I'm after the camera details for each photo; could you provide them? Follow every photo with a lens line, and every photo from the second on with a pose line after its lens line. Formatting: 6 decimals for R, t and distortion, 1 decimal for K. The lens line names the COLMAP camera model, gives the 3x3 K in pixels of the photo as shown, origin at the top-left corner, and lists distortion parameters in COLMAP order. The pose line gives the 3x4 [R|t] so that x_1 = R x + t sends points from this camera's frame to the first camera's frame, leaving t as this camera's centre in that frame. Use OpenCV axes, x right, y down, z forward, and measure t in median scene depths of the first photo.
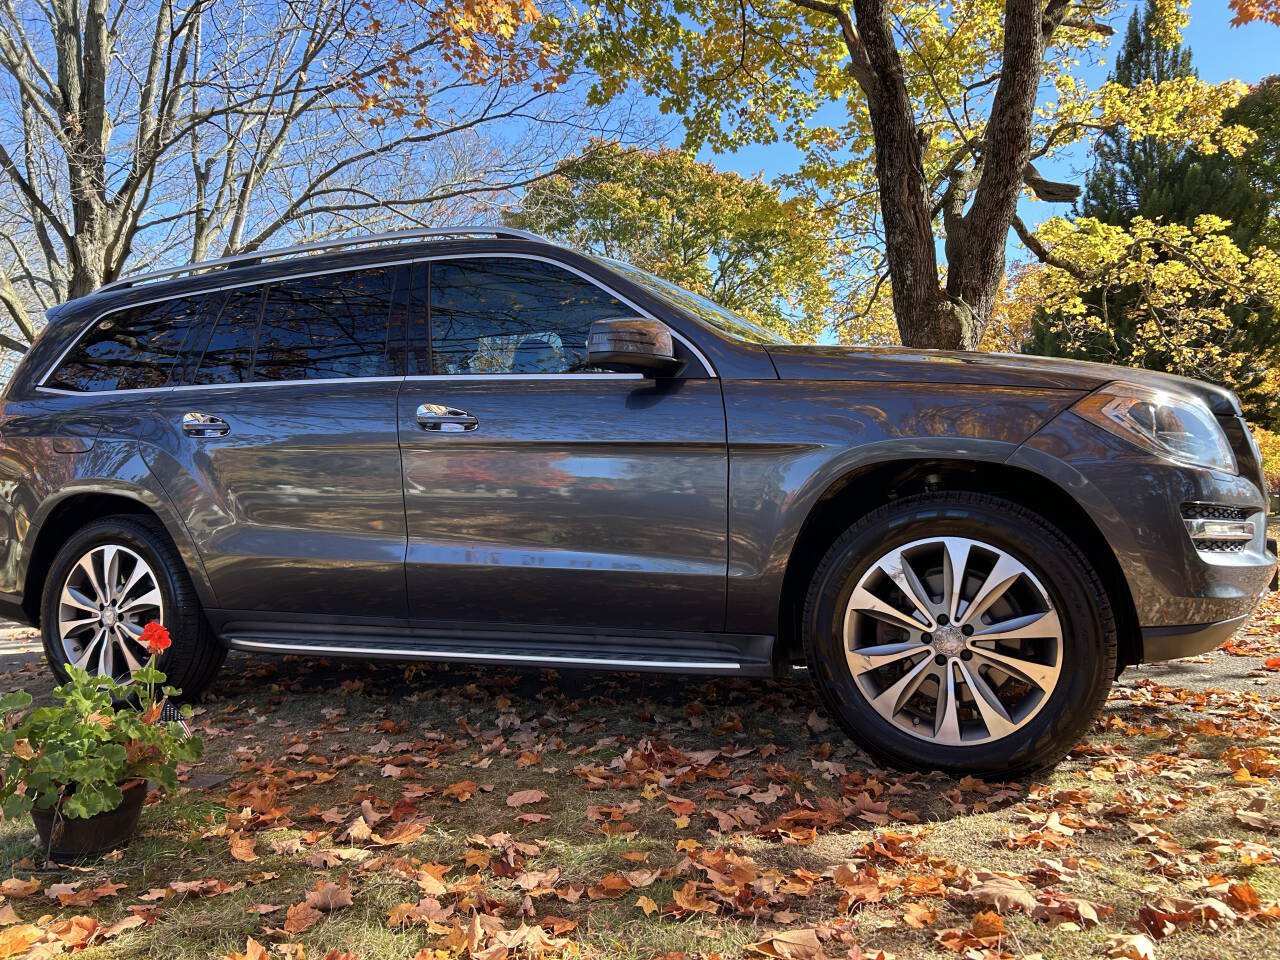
lens RADIAL K [[959.0, 0, 640.0], [0, 959.0, 480.0], [0, 0, 1]] dist [0.046897, -0.049360]
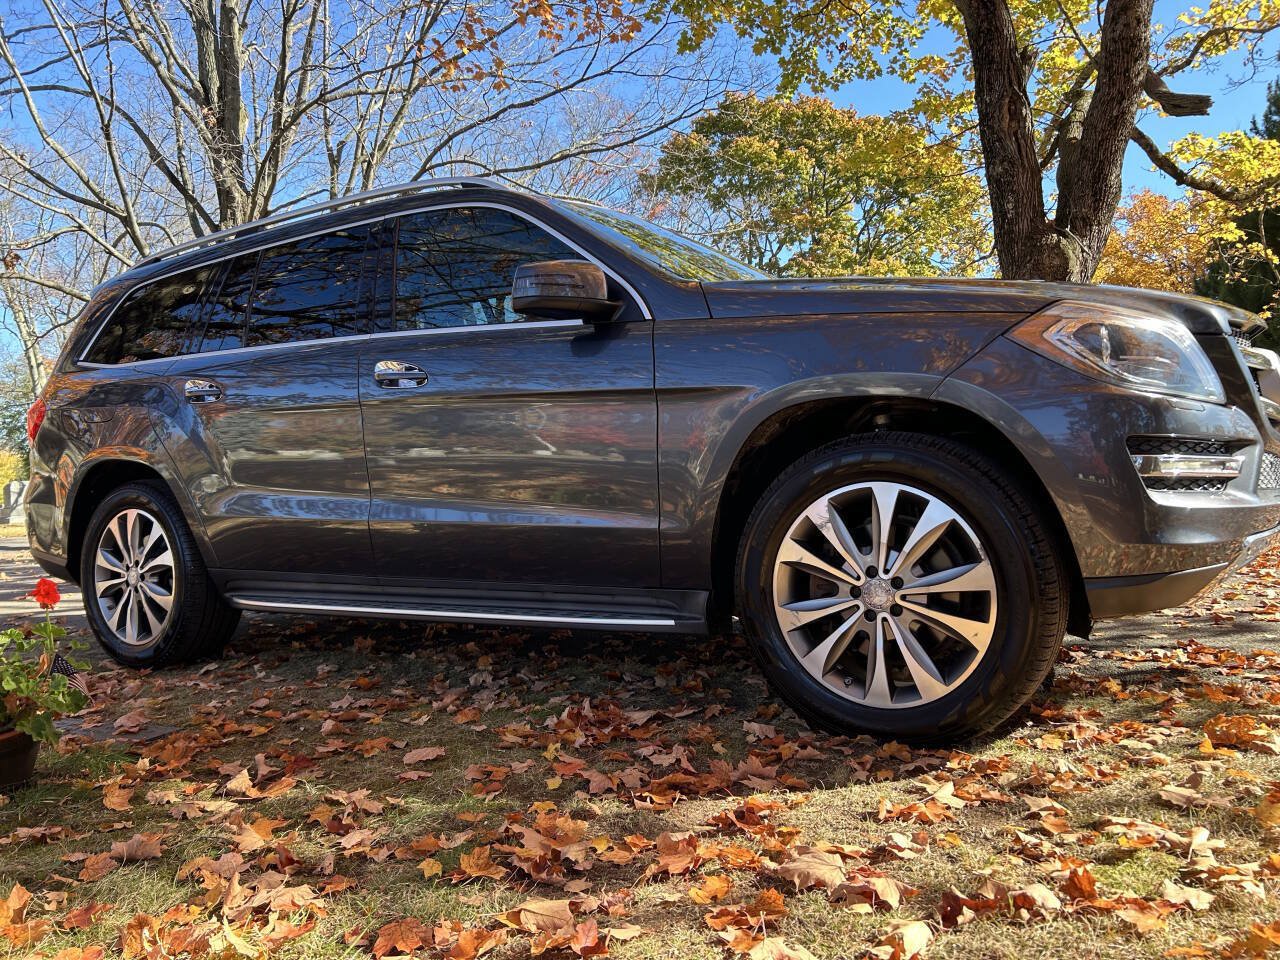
lens RADIAL K [[960.4, 0, 652.8], [0, 960.4, 480.0], [0, 0, 1]] dist [0.047495, -0.050246]
pose [[0.988532, -0.021312, -0.149501, 0.173128], [0.027039, 0.998972, 0.036380, 0.012946], [0.148572, -0.040005, 0.988092, 0.047134]]
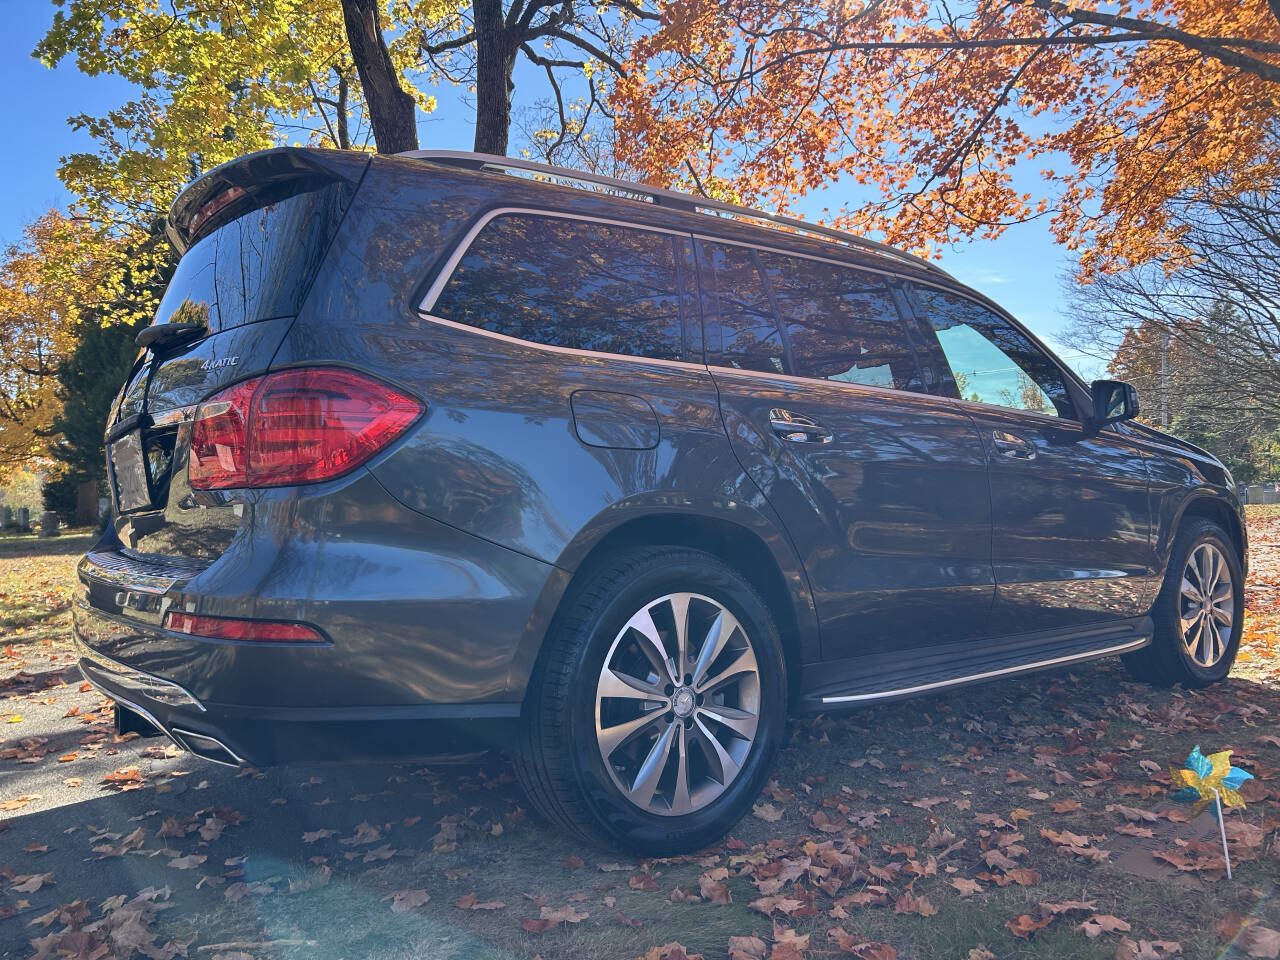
lens RADIAL K [[964.9, 0, 640.0], [0, 964.9, 480.0], [0, 0, 1]] dist [0.041843, -0.047160]
pose [[0.492376, 0.033951, 0.869720, -1.157902], [-0.018085, 0.999422, -0.028776, 0.010346], [-0.870195, -0.001560, 0.492705, 0.715620]]
